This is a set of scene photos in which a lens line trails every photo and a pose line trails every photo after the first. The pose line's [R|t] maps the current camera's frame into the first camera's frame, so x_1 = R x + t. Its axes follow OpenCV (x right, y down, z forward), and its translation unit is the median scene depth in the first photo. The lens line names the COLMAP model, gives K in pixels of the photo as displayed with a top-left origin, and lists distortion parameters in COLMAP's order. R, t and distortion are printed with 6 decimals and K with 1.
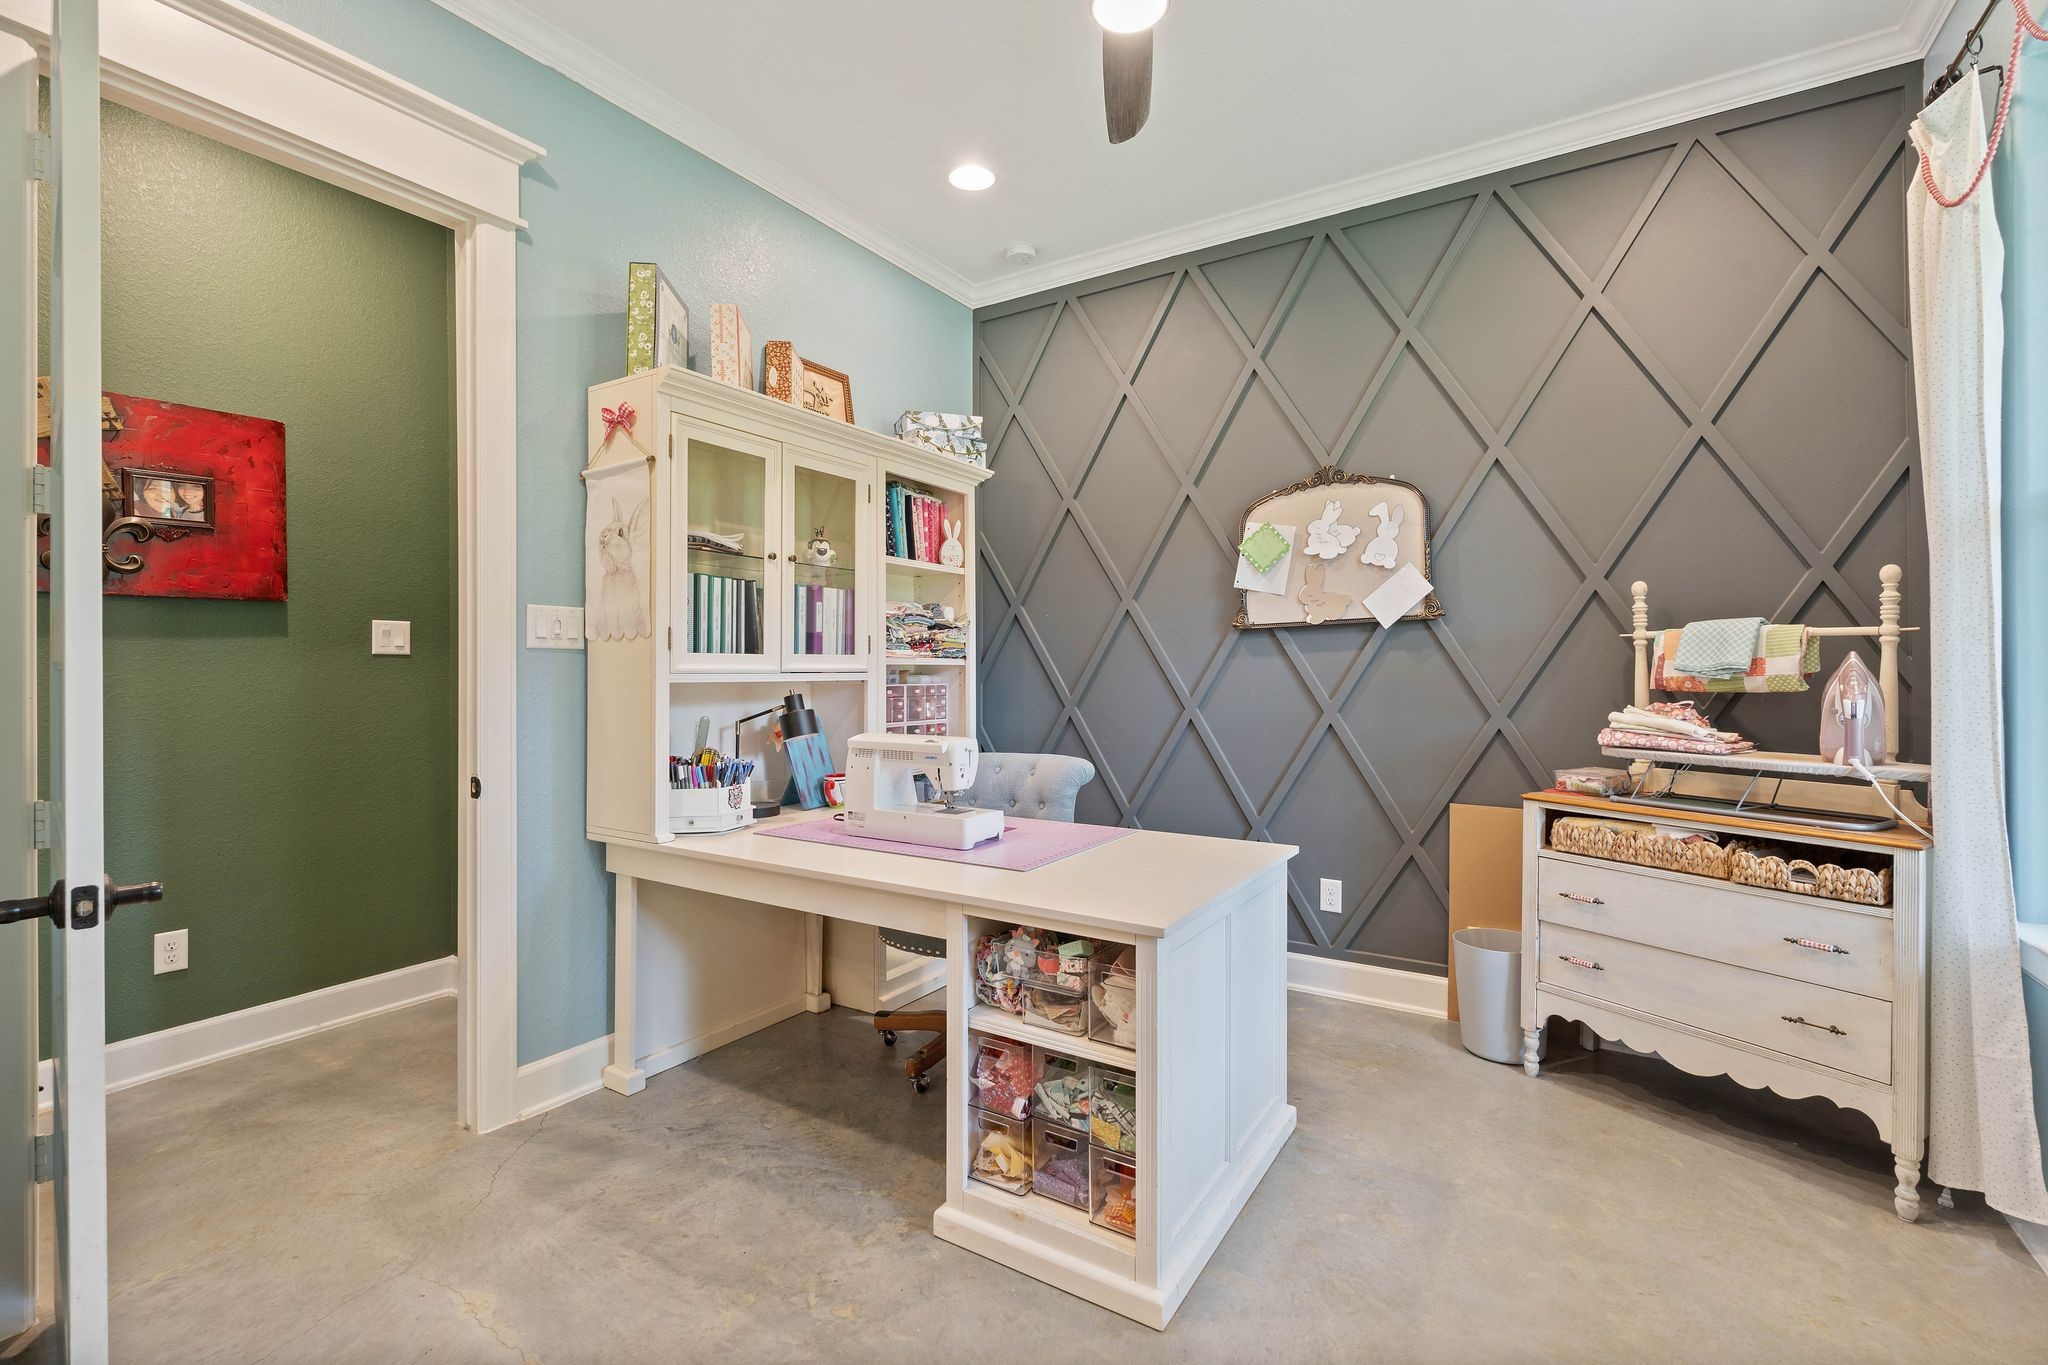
lens RADIAL K [[902.8, 0, 1020.7], [0, 902.8, 669.7], [0, 0, 1]] dist [0.000392, 0.000036]
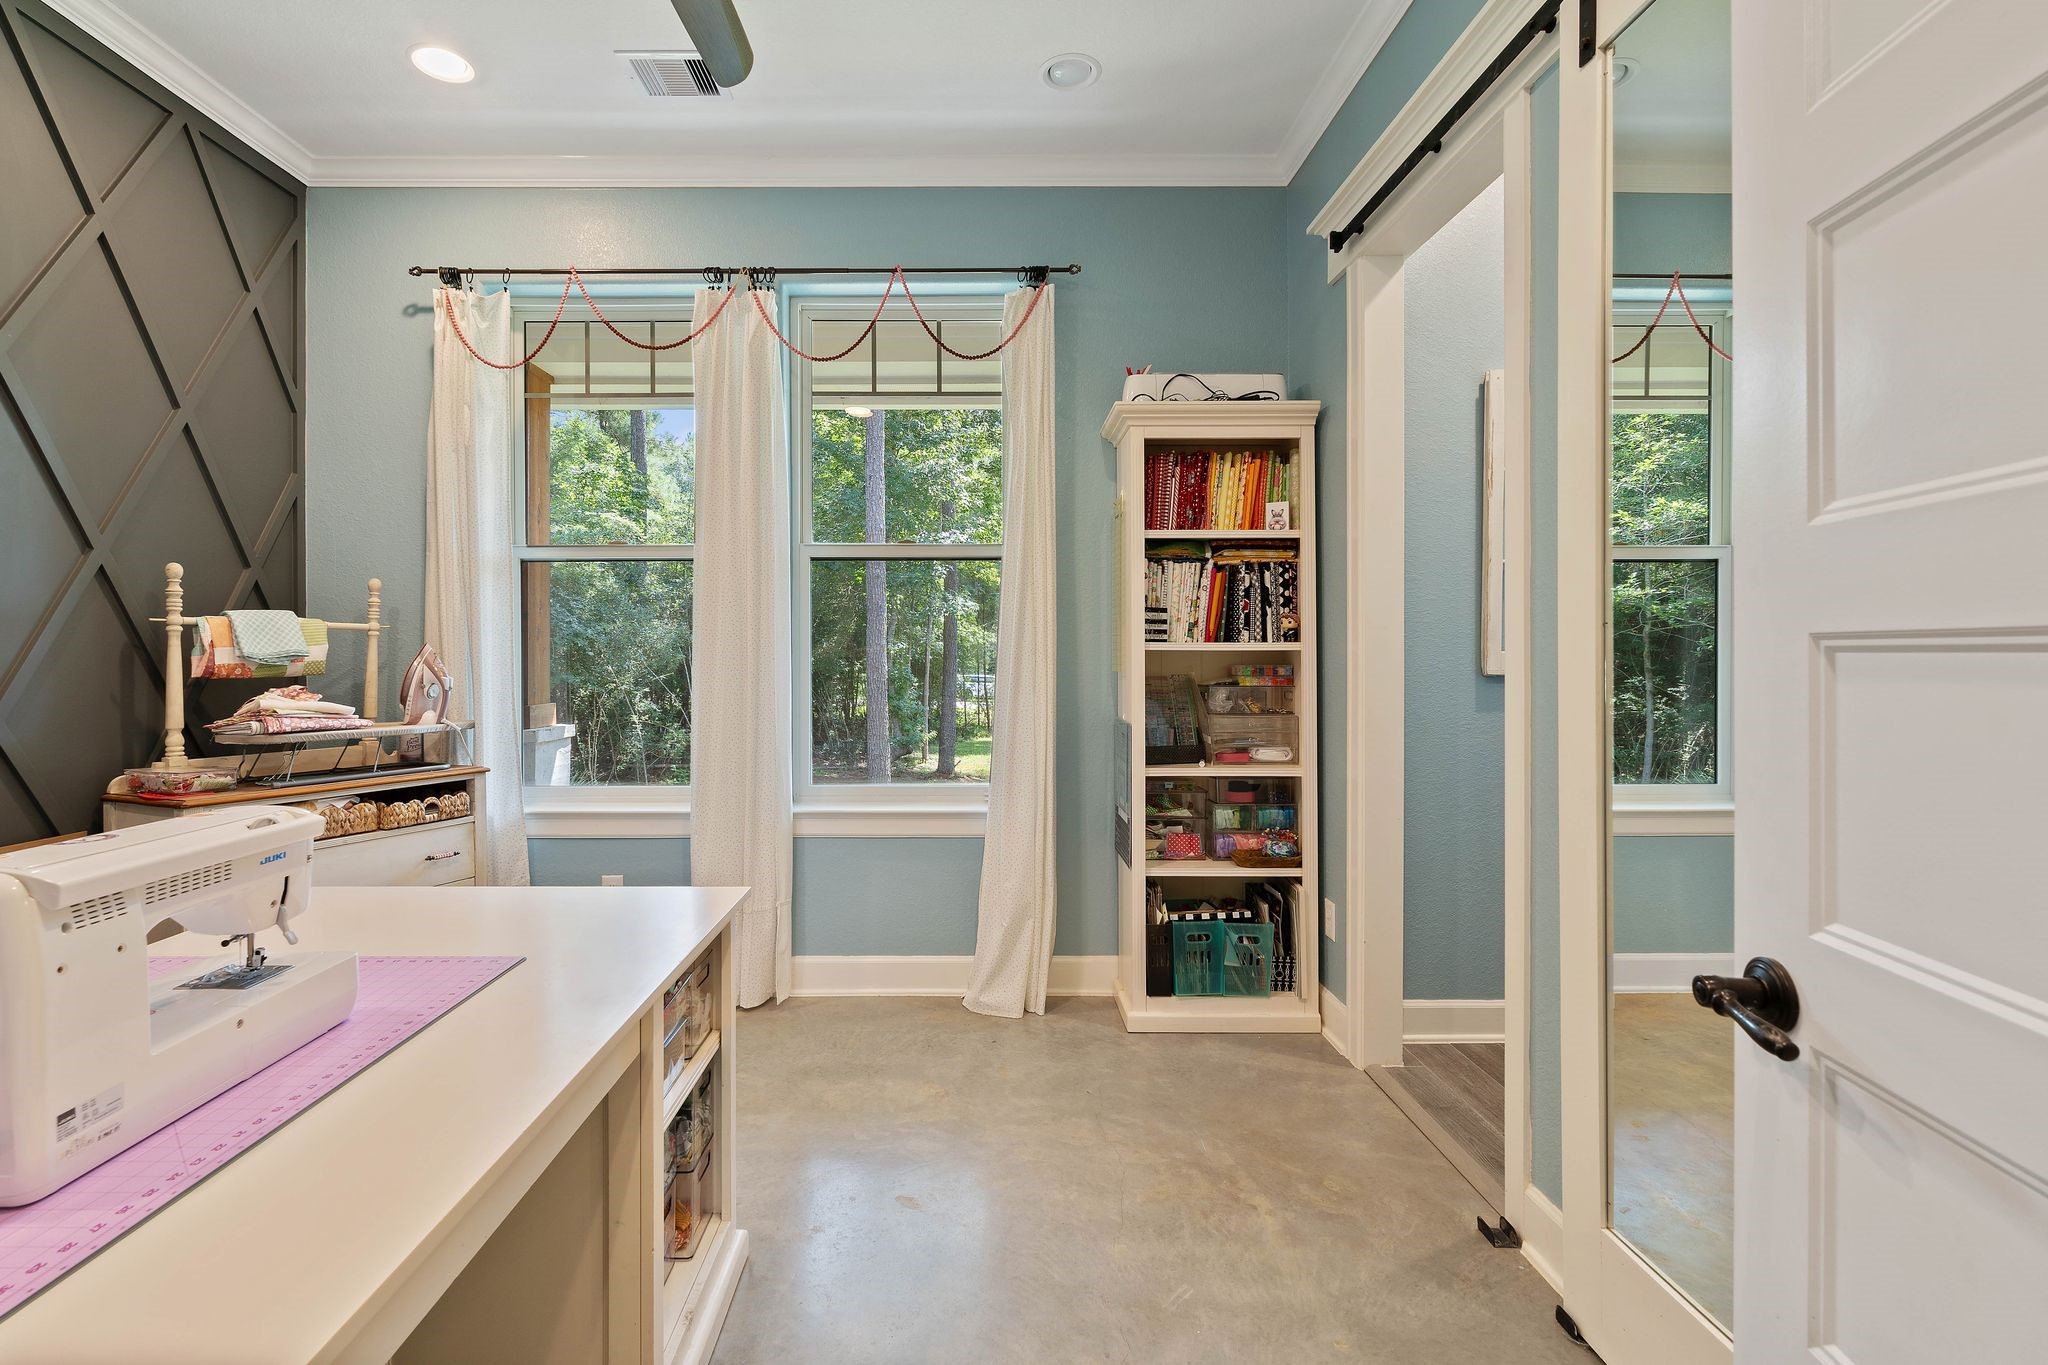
lens RADIAL K [[902.8, 0, 985.6], [0, 902.8, 650.5], [0, 0, 1]] dist [0.000392, 0.000036]
pose [[-0.522330, -0.000165, 0.852744, -0.639153], [0.005008, 0.999982, 0.003262, -0.006719], [-0.852729, 0.005974, -0.522320, 0.894600]]
